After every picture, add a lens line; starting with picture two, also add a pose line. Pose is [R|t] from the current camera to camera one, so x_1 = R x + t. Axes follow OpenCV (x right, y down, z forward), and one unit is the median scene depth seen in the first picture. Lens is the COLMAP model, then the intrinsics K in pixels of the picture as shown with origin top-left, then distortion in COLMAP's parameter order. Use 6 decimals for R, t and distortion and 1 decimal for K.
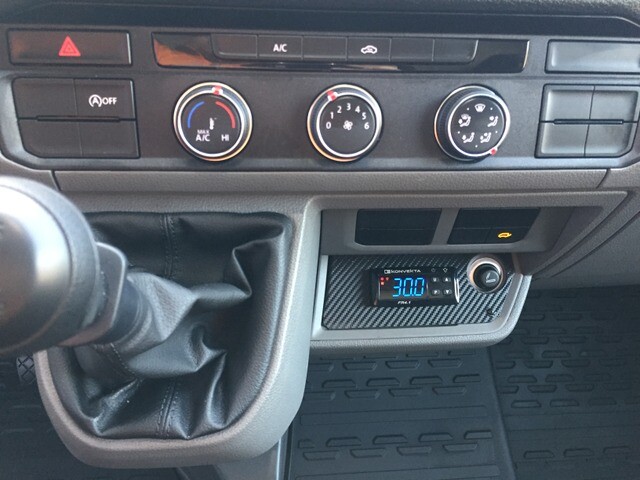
lens RADIAL K [[544.6, 0, 321.1], [0, 544.6, 238.3], [0, 0, 1]] dist [0.066702, -0.101694]
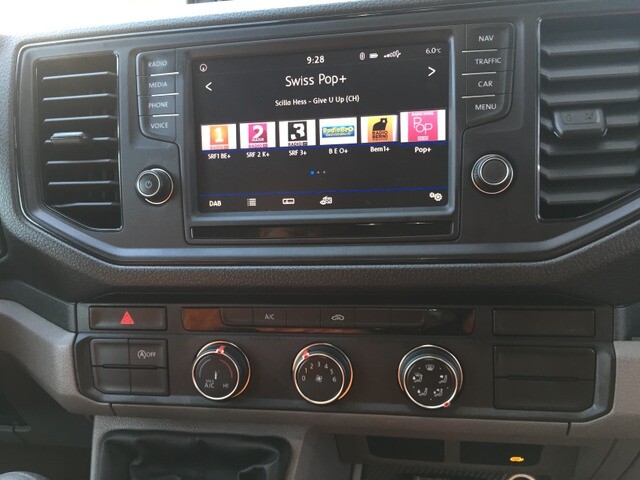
lens RADIAL K [[544.6, 0, 320.2], [0, 544.6, 238.7], [0, 0, 1]] dist [0.066702, -0.101694]
pose [[0.960582, -0.023575, -0.276997, 0.374838], [-0.039155, 0.974992, -0.218764, -0.228729], [0.275227, 0.220986, 0.935636, -0.210811]]
